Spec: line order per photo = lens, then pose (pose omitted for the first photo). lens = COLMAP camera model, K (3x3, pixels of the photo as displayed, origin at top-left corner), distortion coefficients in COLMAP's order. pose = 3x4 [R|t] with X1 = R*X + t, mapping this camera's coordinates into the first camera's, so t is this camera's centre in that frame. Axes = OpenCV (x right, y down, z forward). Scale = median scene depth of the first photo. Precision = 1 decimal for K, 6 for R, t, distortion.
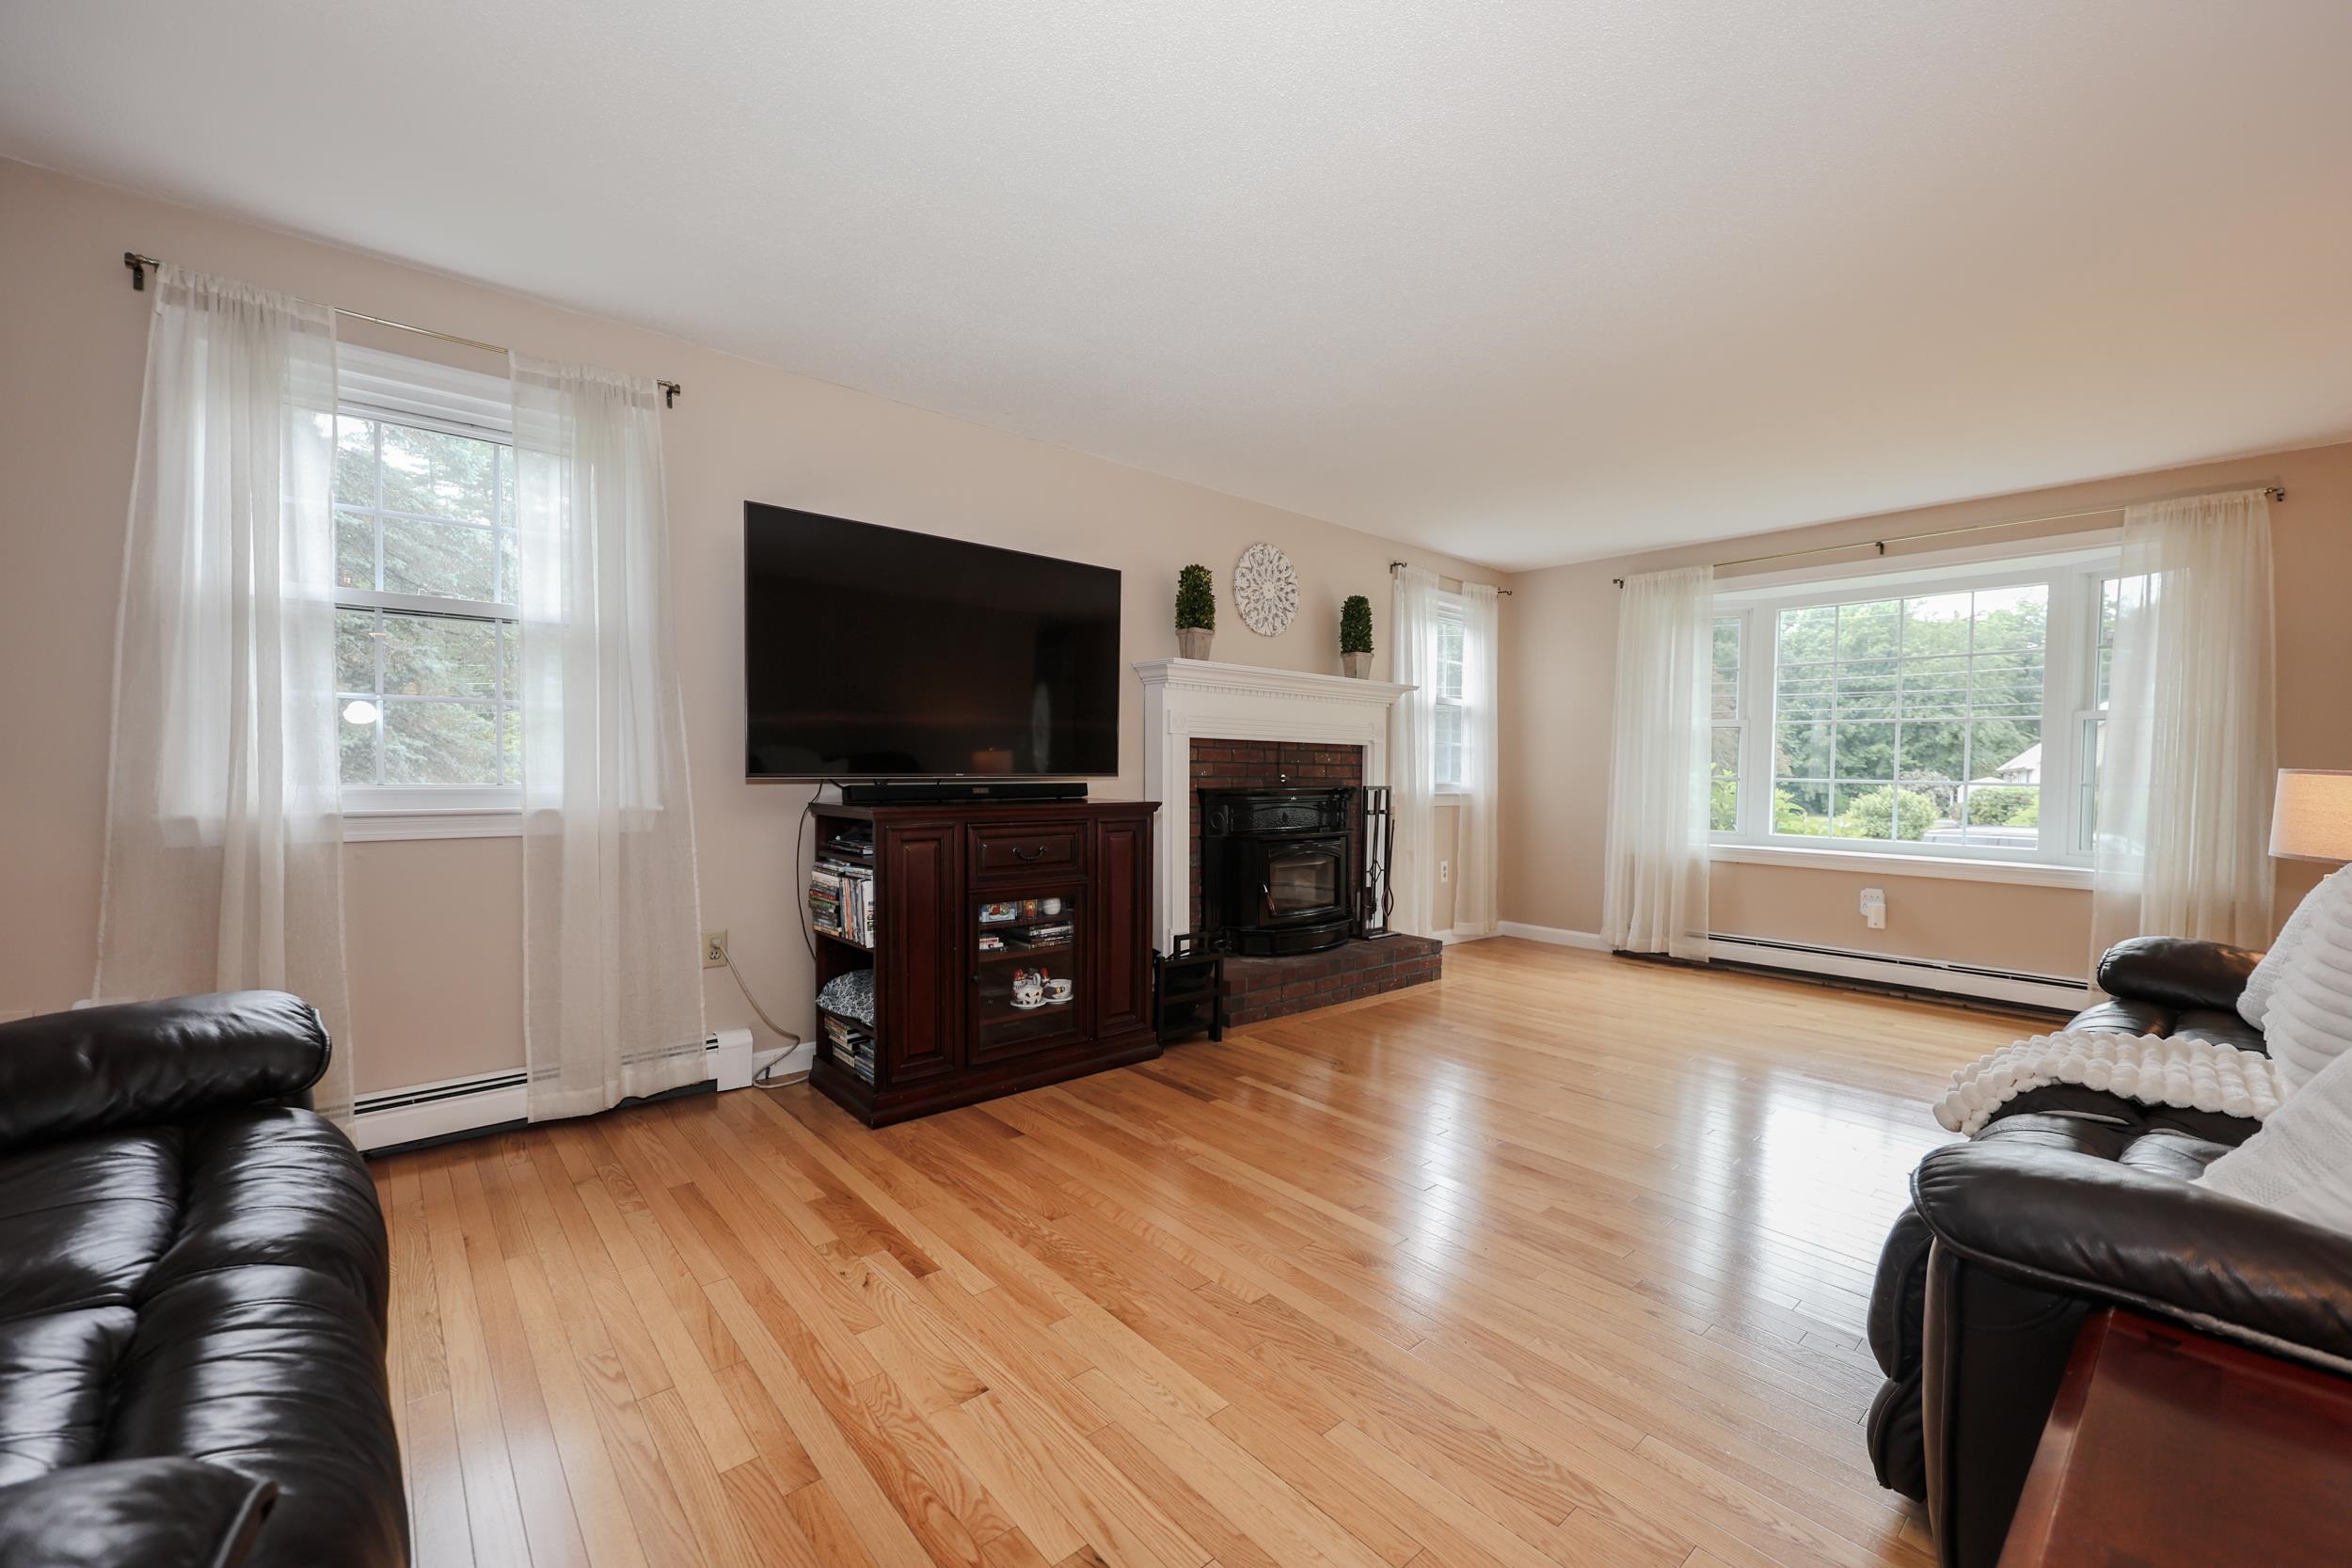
lens RADIAL K [[952.9, 0, 1182.4], [0, 952.9, 787.4], [0, 0, 1]] dist [0.000202, 0.000182]
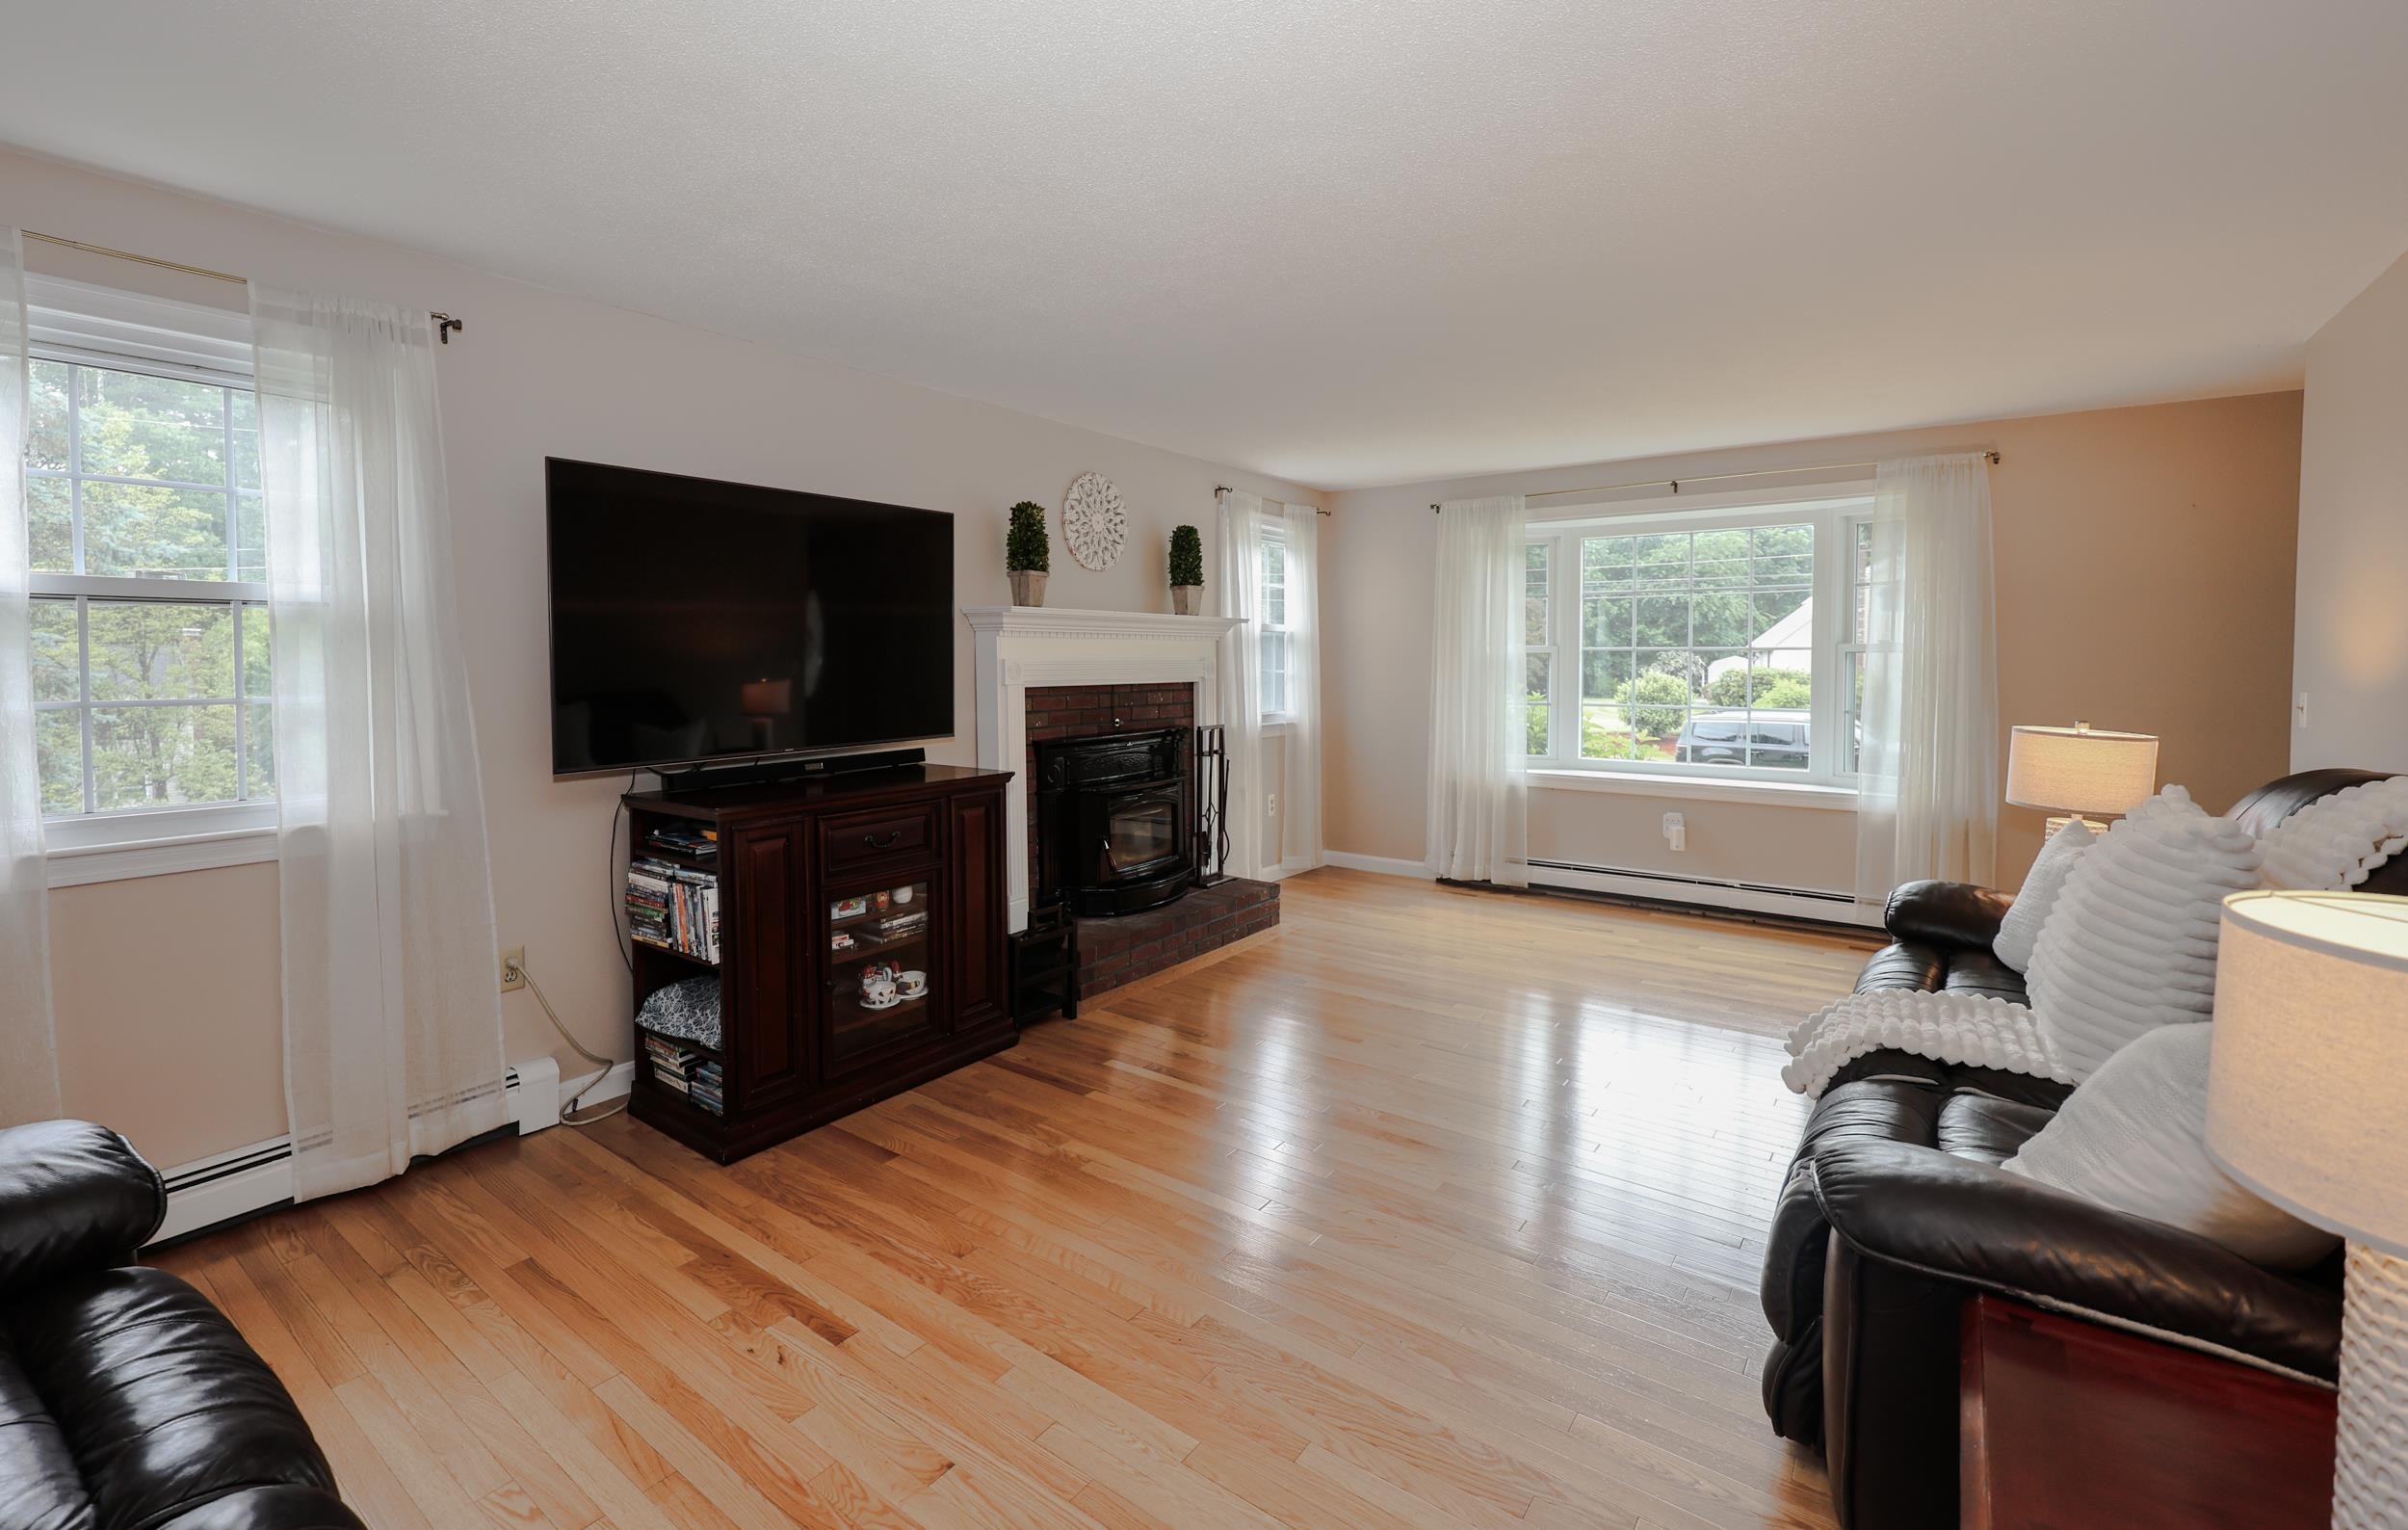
lens RADIAL K [[1055.8, 0, 1140.2], [0, 1055.8, 681.8], [0, 0, 1]] dist [-0.001422, 0.001081]
pose [[0.982021, -0.018464, 0.187868, -0.117211], [0.017972, 0.999829, 0.004320, -0.093968], [-0.187916, -0.000866, 0.982185, -0.050244]]
